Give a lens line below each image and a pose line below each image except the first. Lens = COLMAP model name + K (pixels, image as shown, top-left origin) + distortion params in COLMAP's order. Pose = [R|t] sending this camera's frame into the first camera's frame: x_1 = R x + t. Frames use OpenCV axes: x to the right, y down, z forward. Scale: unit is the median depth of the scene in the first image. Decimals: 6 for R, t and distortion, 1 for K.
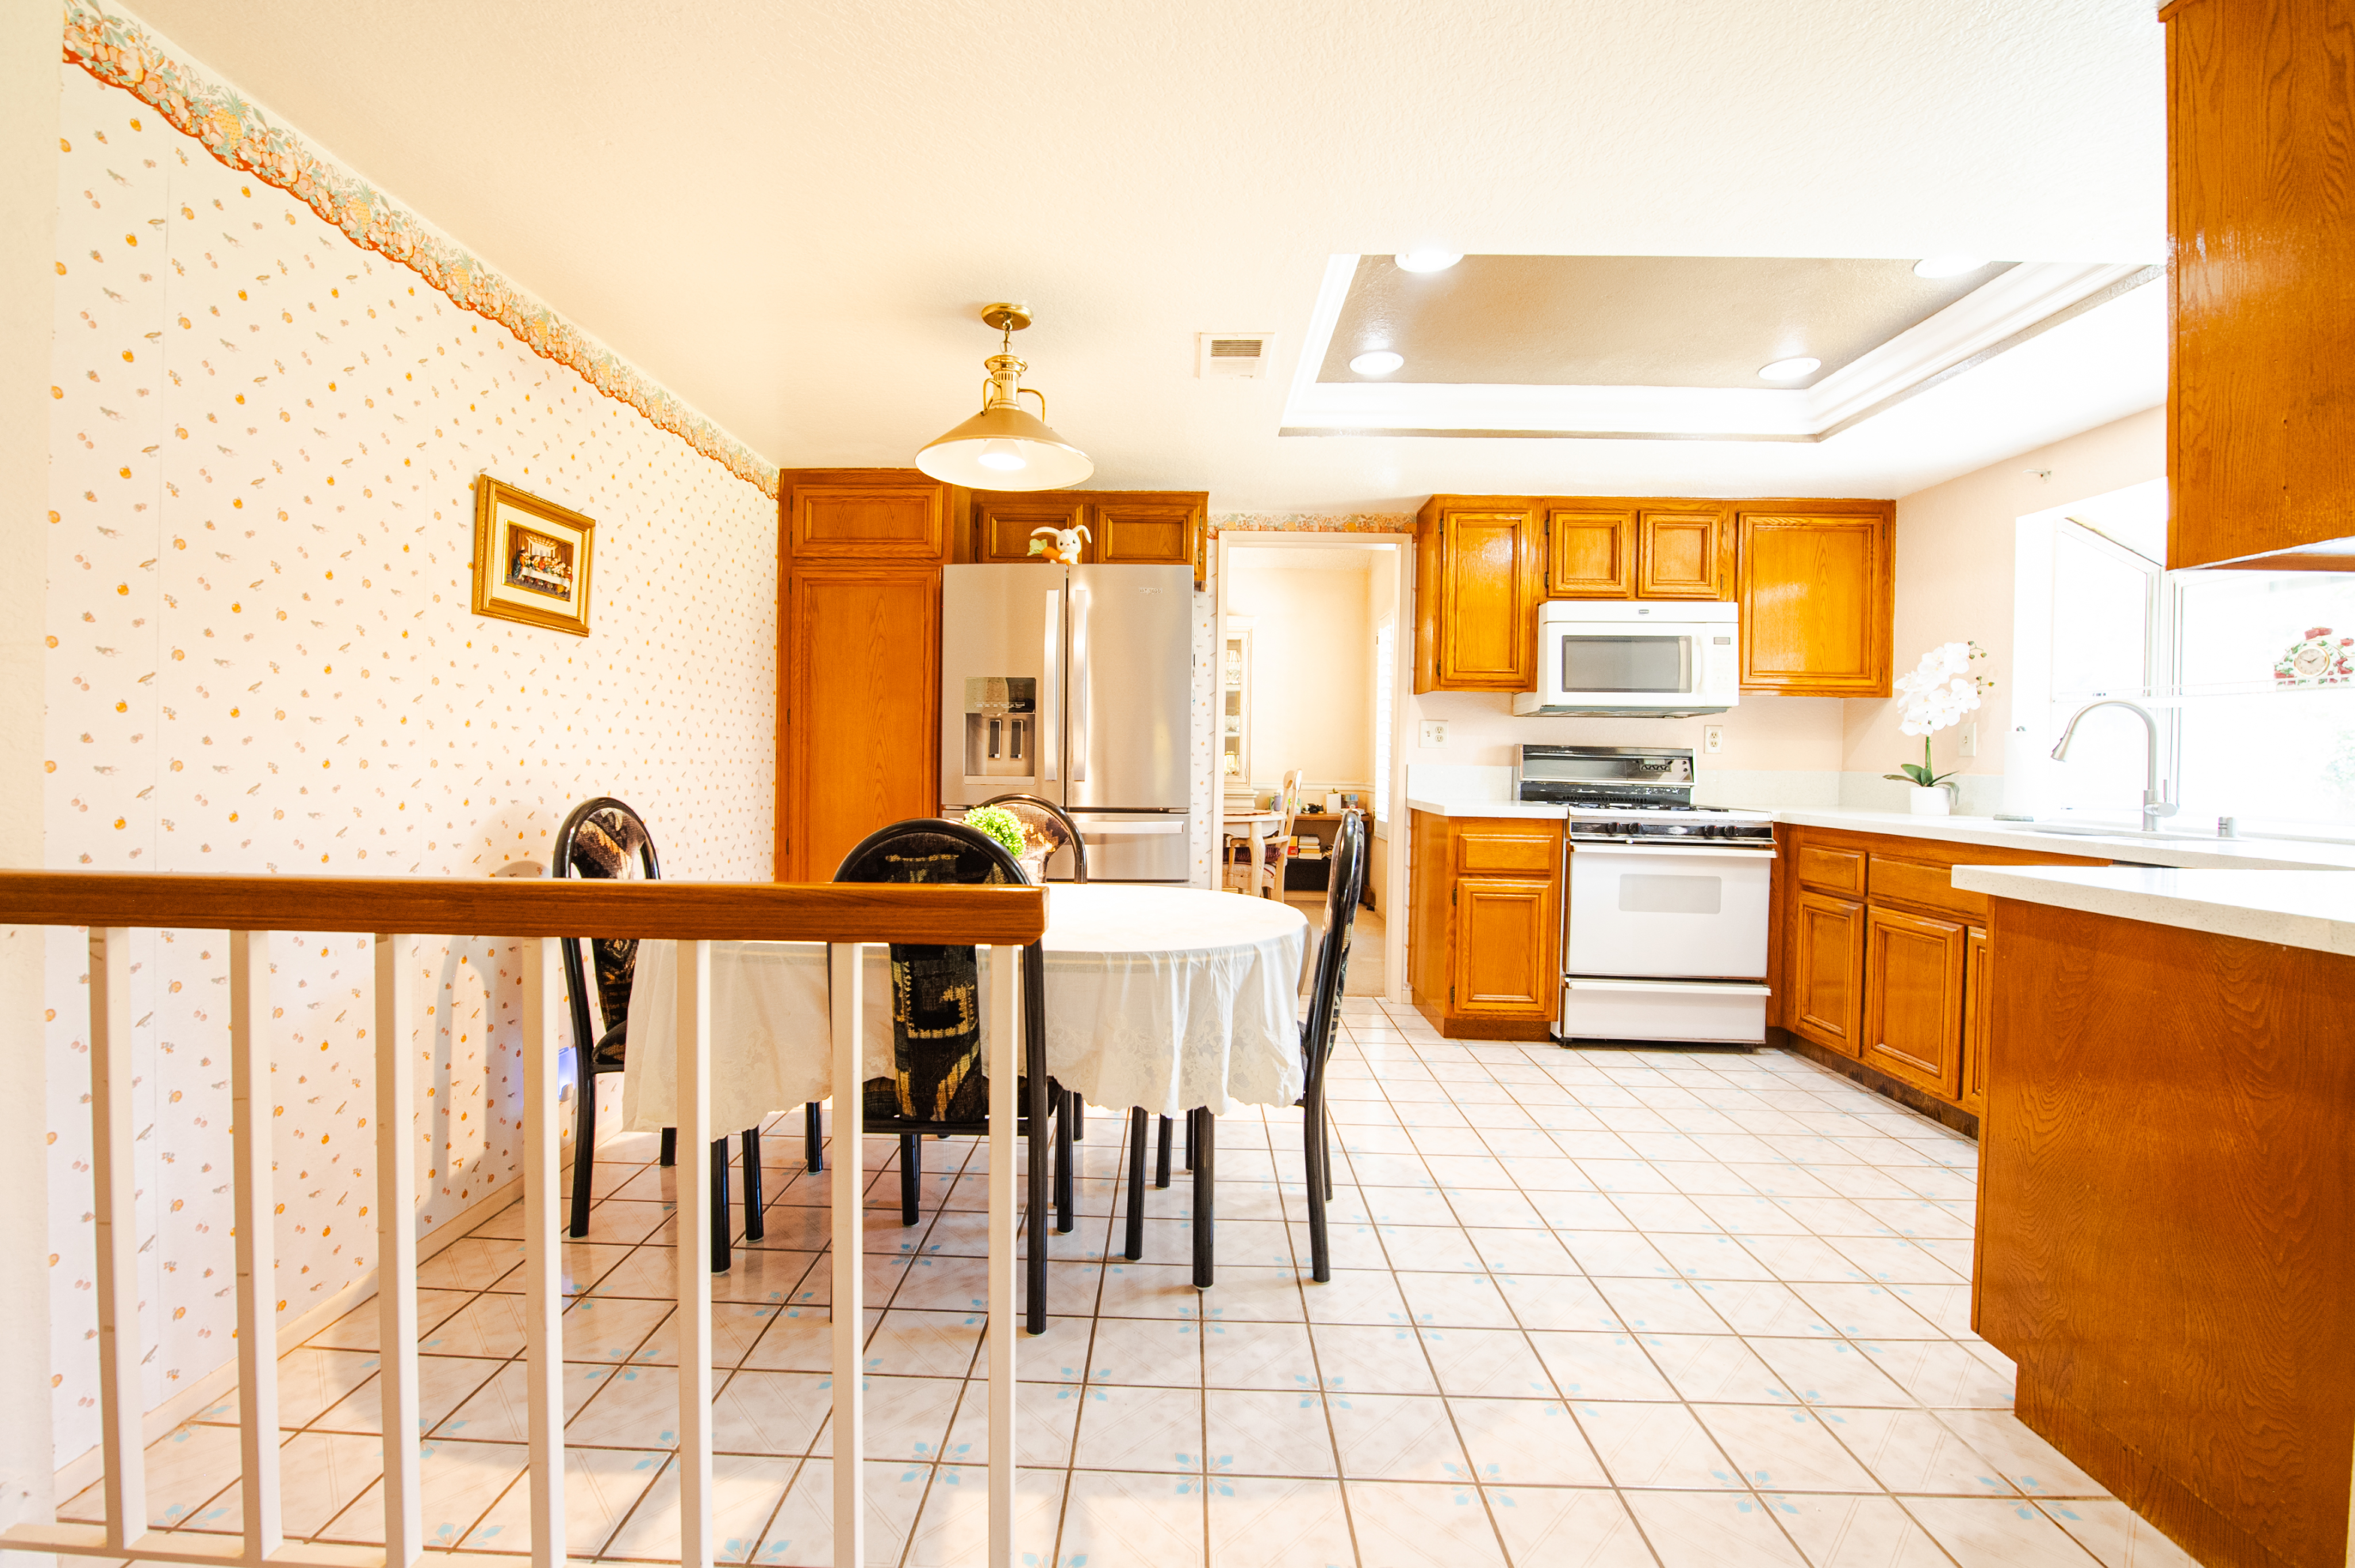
lens RADIAL K [[984.4, 0, 1162.9], [0, 984.4, 770.8], [0, 0, 1]] dist [-0.015224, -0.002513]
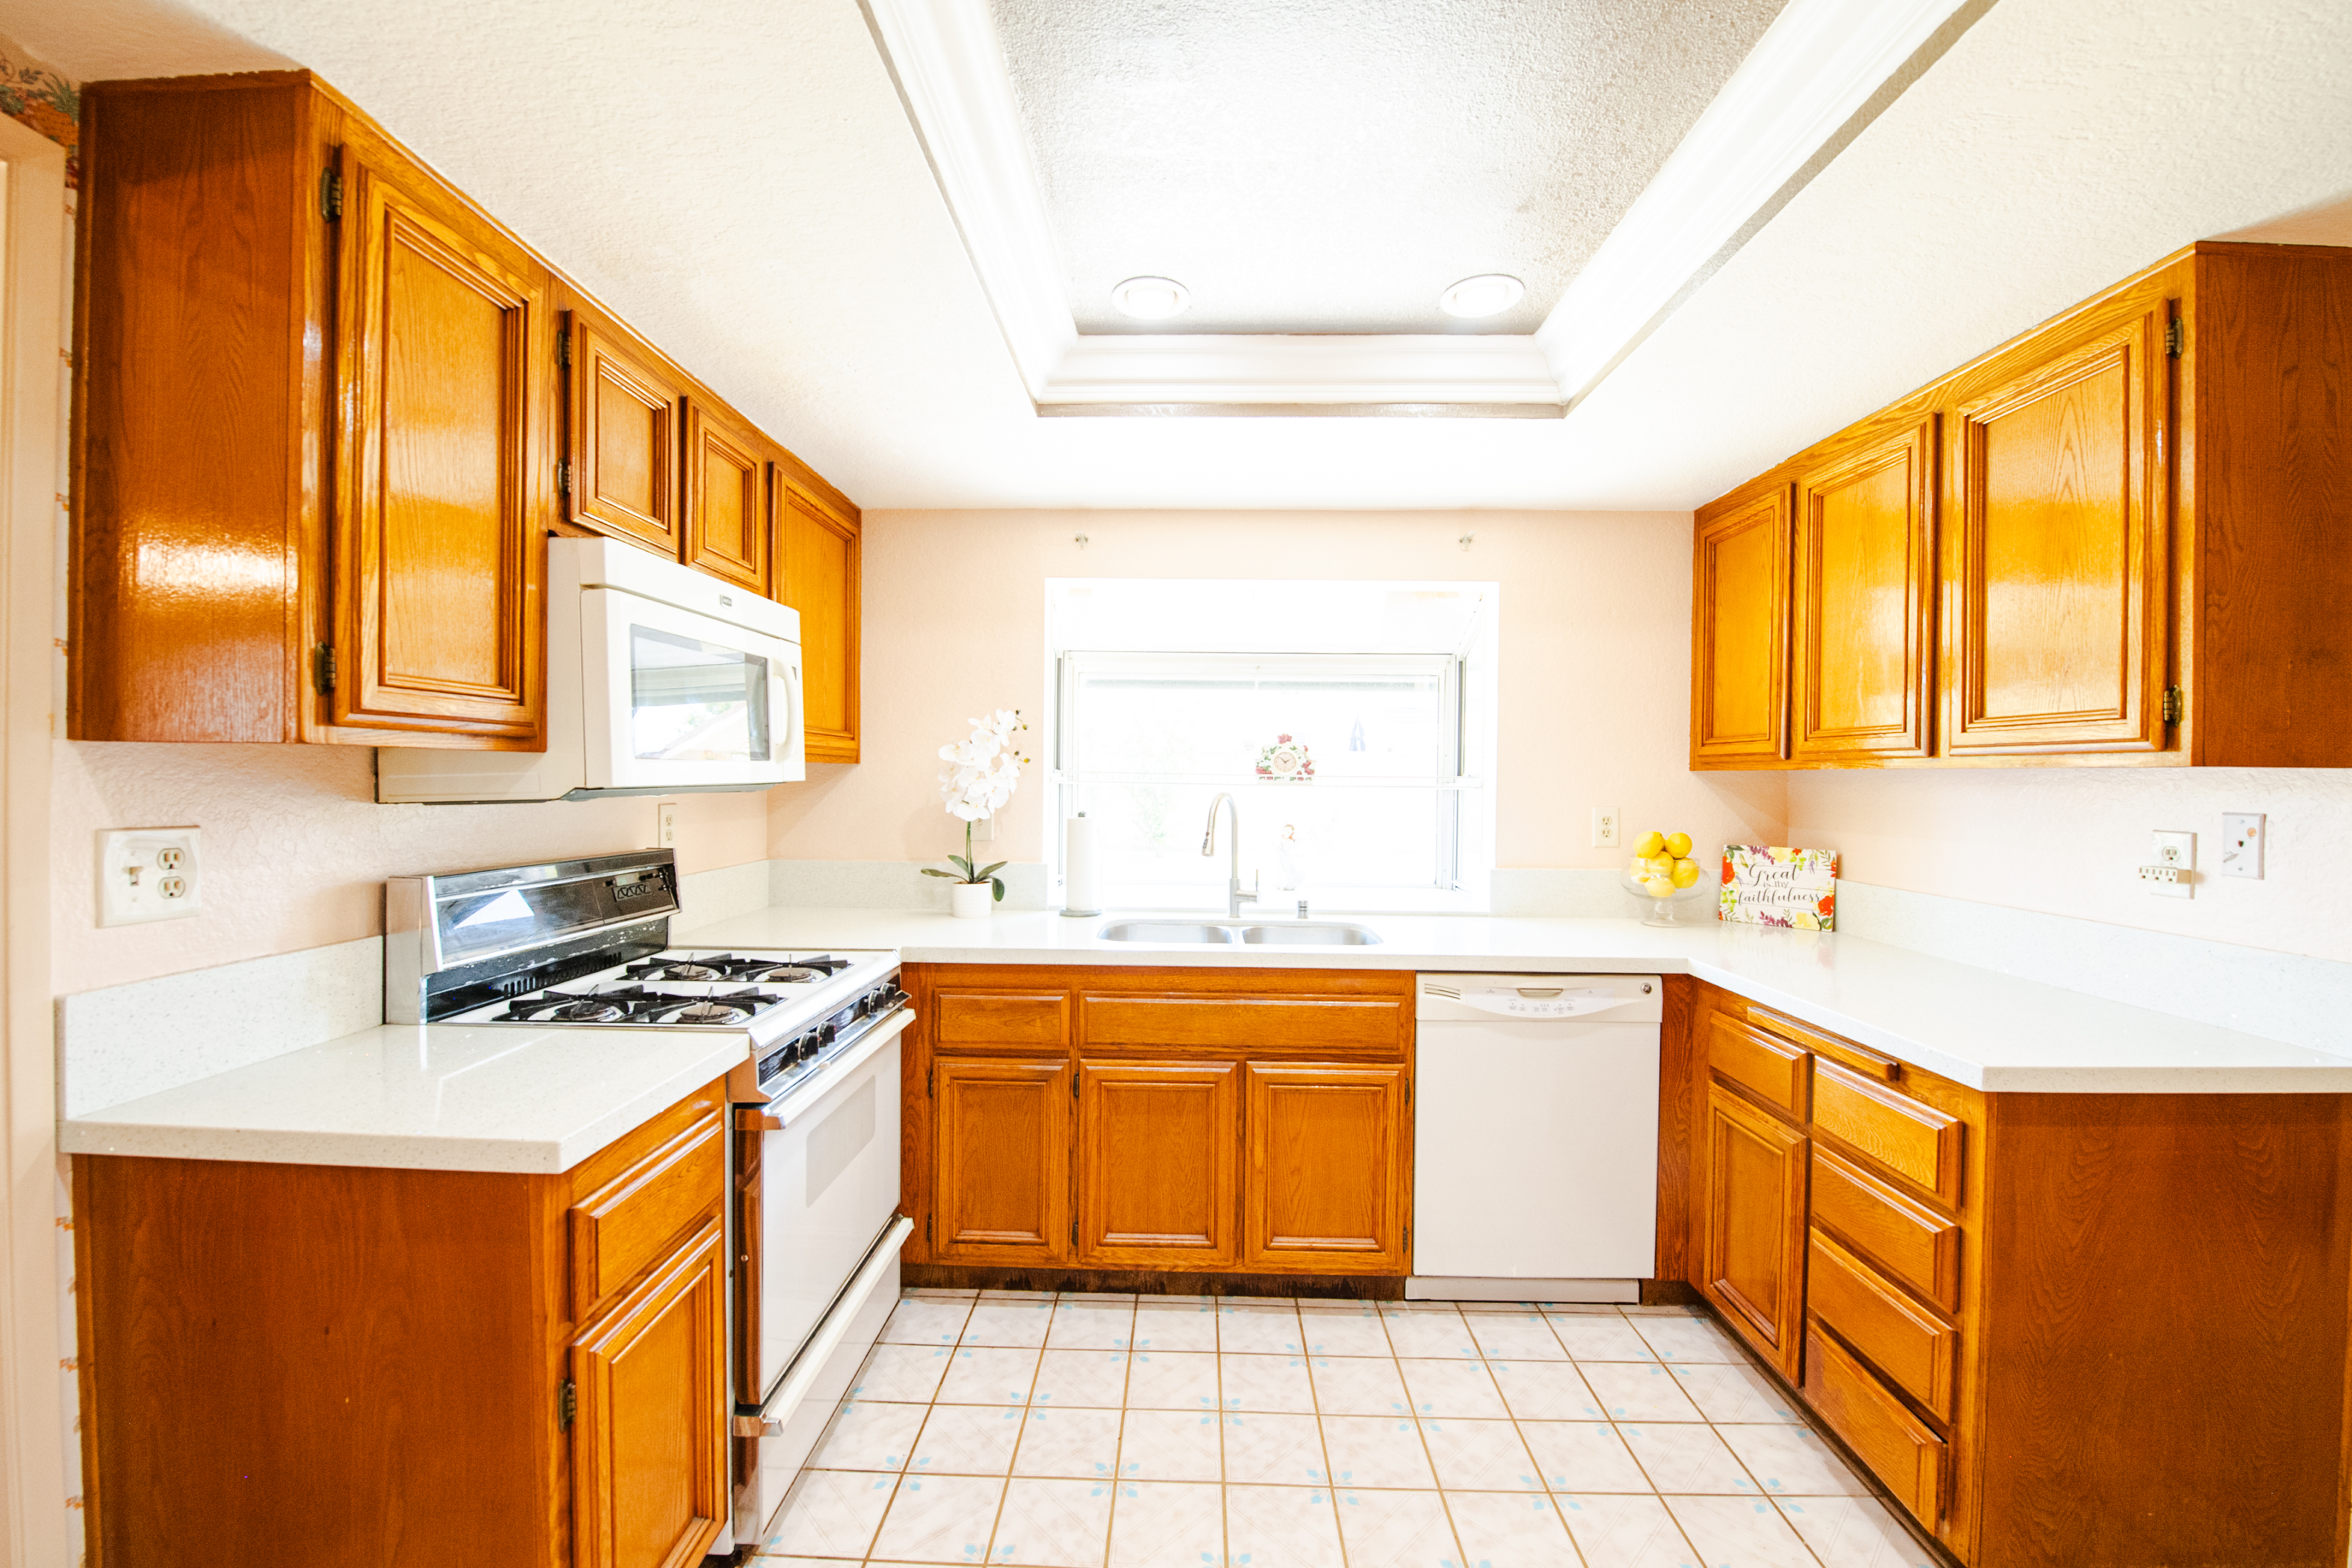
lens RADIAL K [[940.1, 0, 1170.6], [0, 940.1, 787.2], [0, 0, 1]] dist [-0.016122, -0.002274]
pose [[0.006005, -0.027161, 0.999613, 0.000475], [0.004797, 0.999620, 0.027132, -0.086154], [-0.999970, 0.004632, 0.006133, 0.851869]]
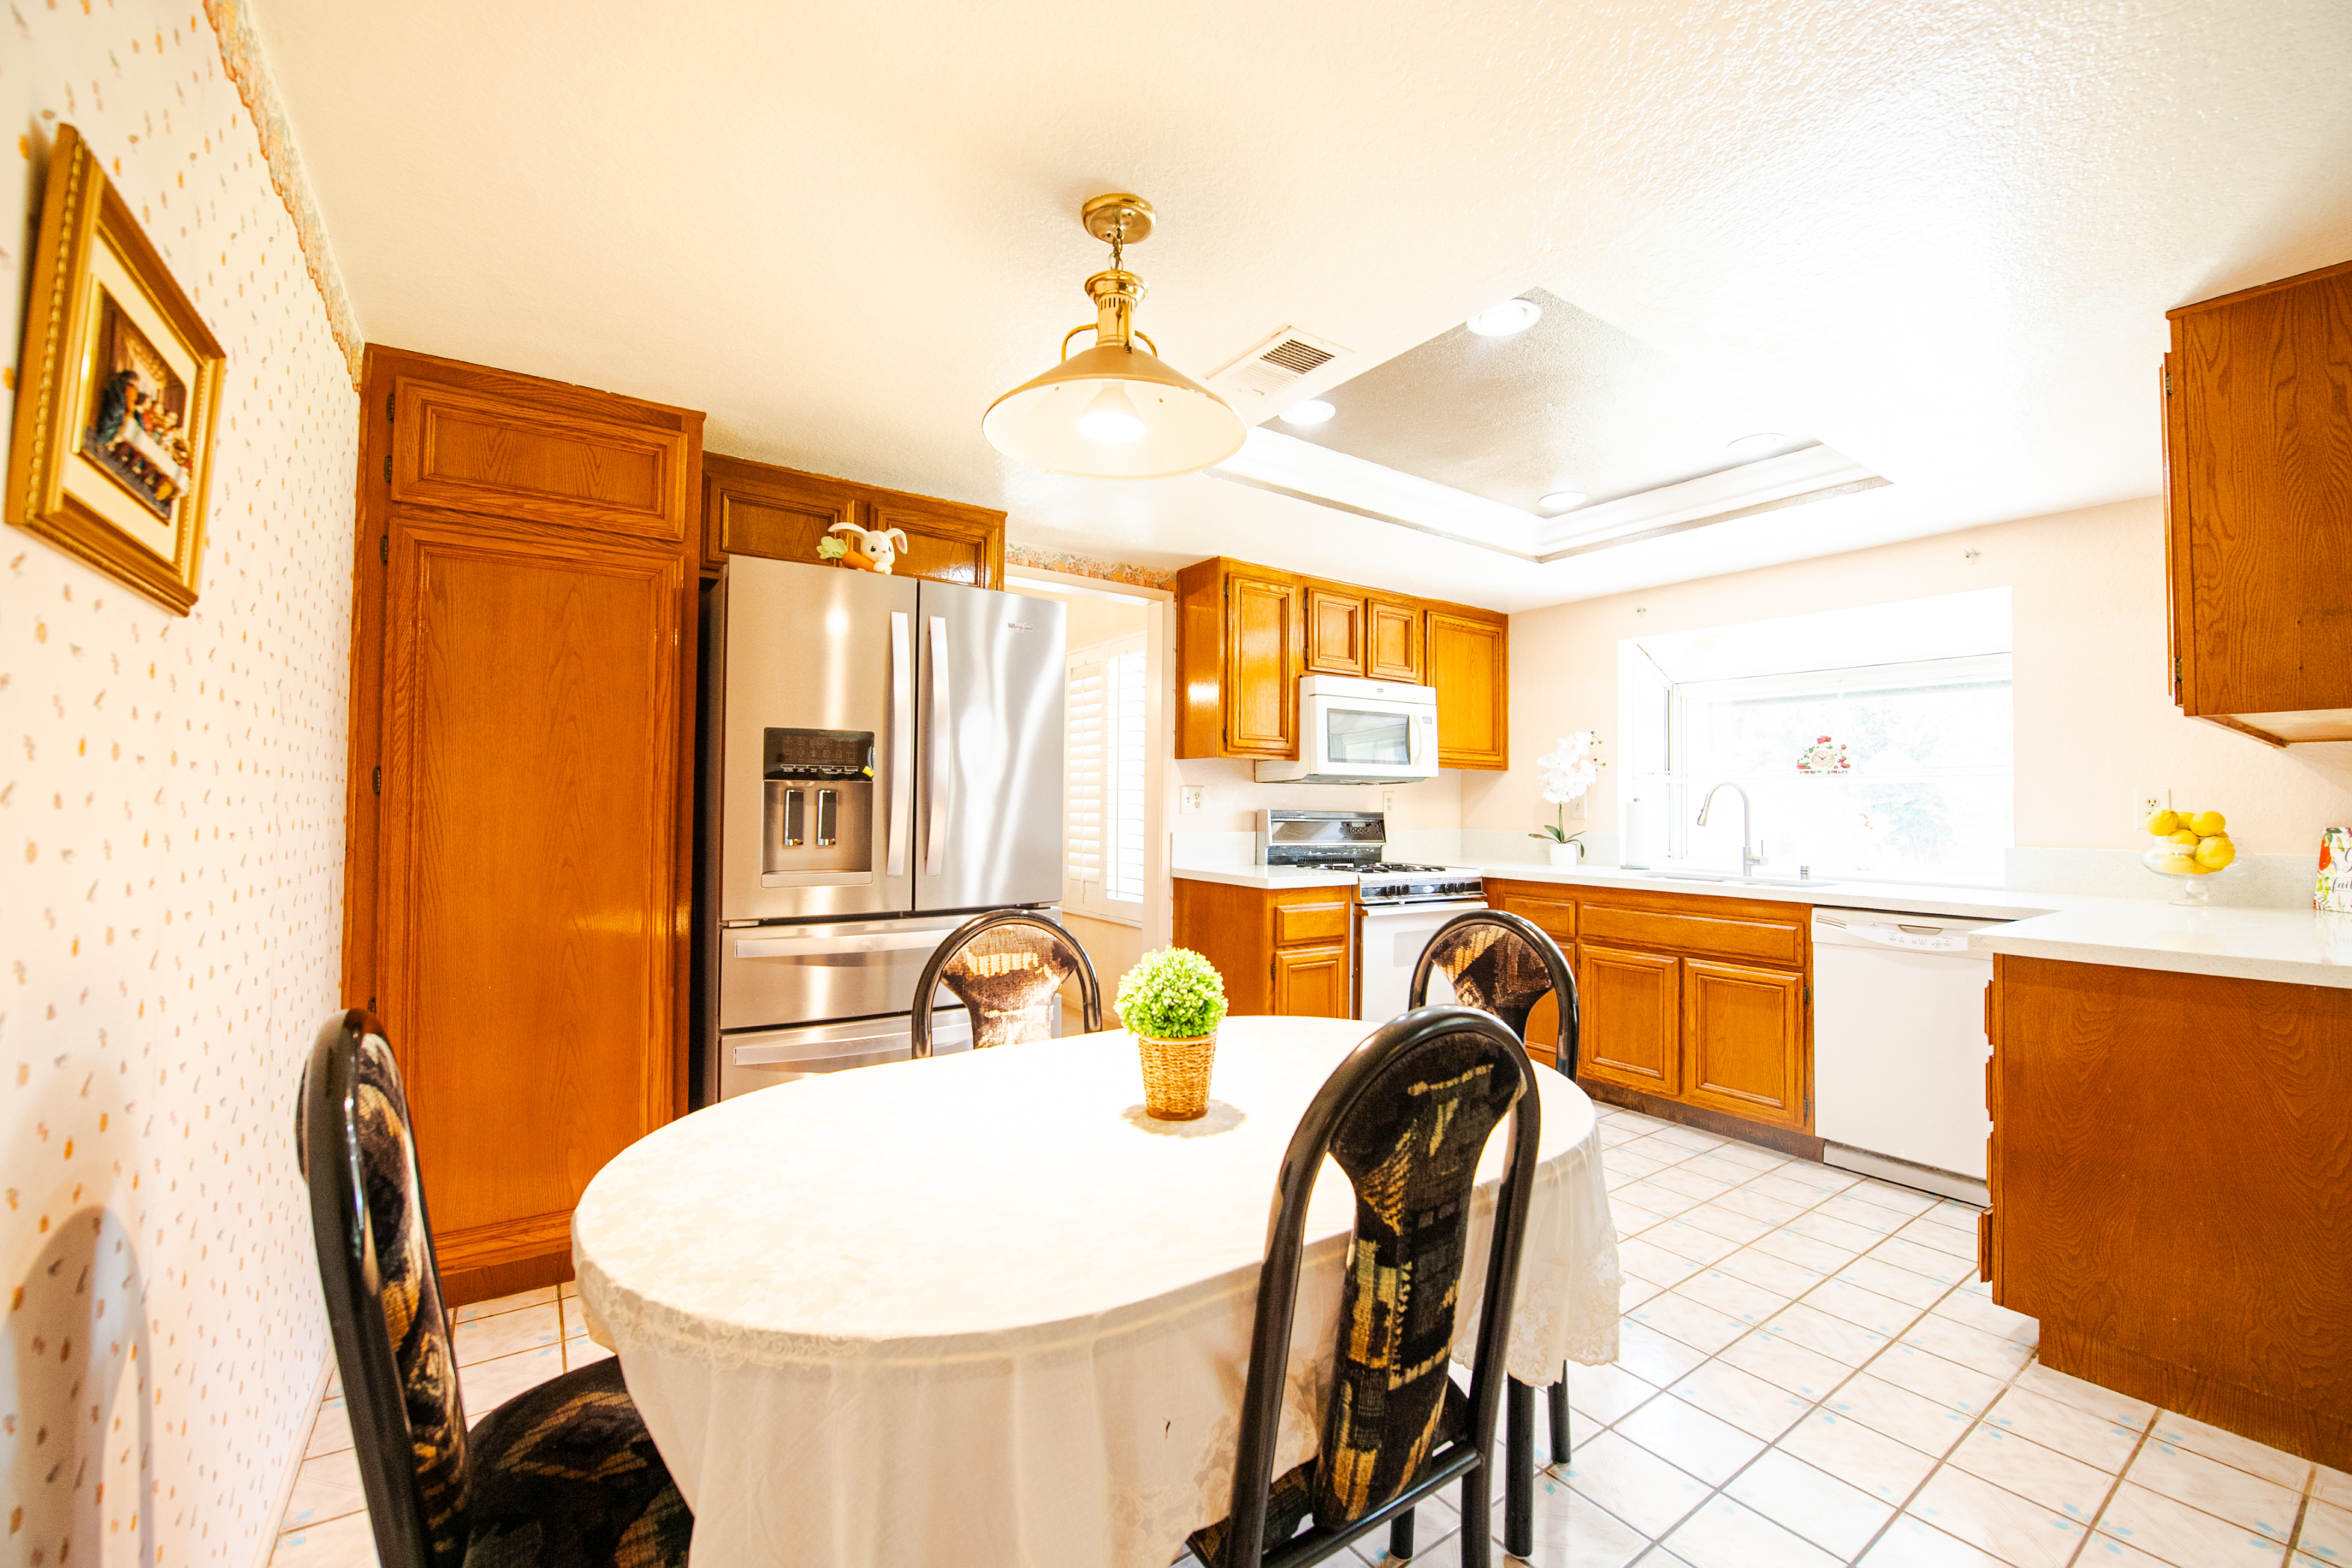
lens RADIAL K [[940.1, 0, 1186.2], [0, 940.1, 781.6], [0, 0, 1]] dist [-0.016122, -0.002274]
pose [[0.801409, 0.007230, 0.598073, -0.352030], [0.011379, 0.999562, -0.027332, -0.037293], [-0.598009, 0.028709, 0.800975, 0.319655]]
